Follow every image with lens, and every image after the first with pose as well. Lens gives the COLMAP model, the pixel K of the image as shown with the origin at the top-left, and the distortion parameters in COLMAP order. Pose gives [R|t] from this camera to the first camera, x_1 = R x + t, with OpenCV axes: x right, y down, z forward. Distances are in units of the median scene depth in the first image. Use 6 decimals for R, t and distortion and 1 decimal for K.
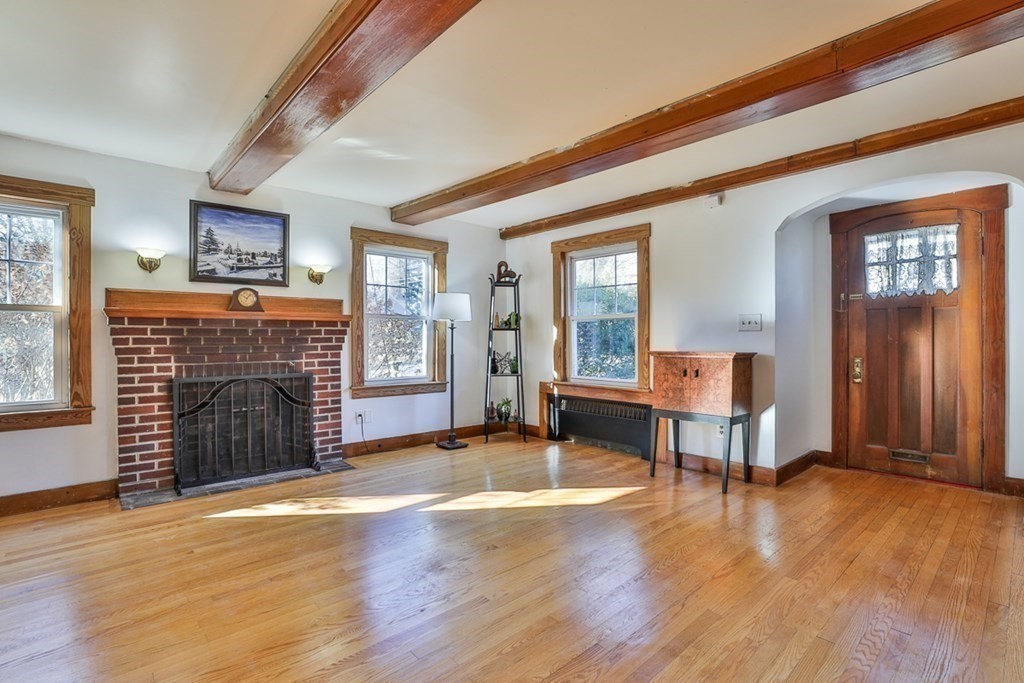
lens RADIAL K [[492.1, 0, 513.4], [0, 492.1, 331.6], [0, 0, 1]] dist [-0.032678, 0.008949]
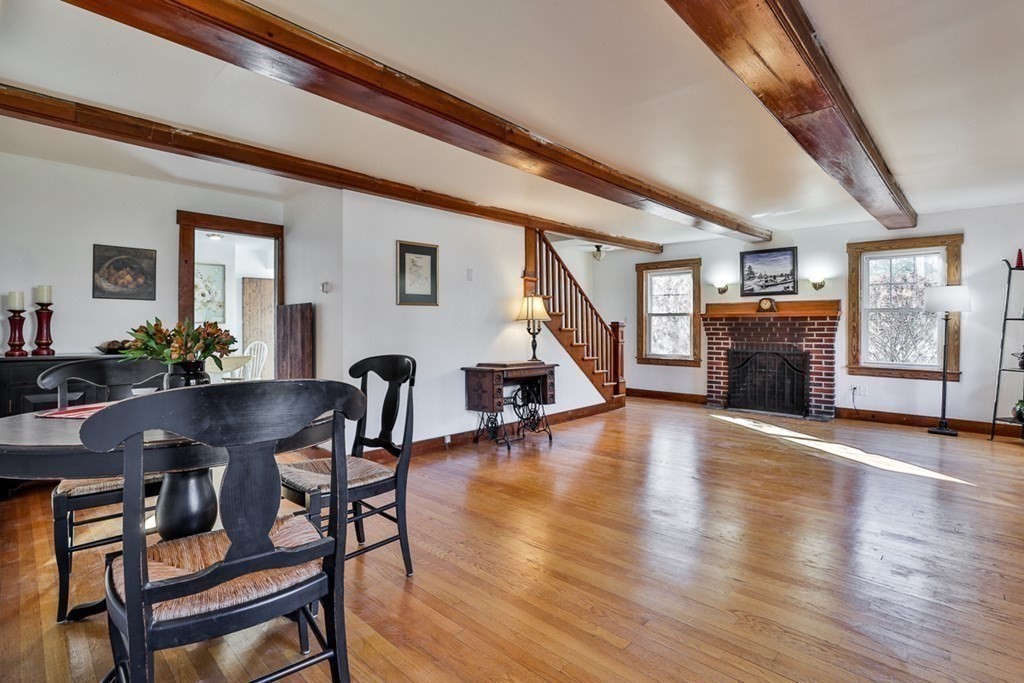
lens RADIAL K [[492.1, 0, 514.5], [0, 492.1, 336.3], [0, 0, 1]] dist [-0.032678, 0.008949]
pose [[0.064704, 0.012572, -0.997825, 1.022981], [0.000518, 0.999920, 0.012632, 0.019671], [0.997904, -0.001334, 0.064692, 0.030720]]
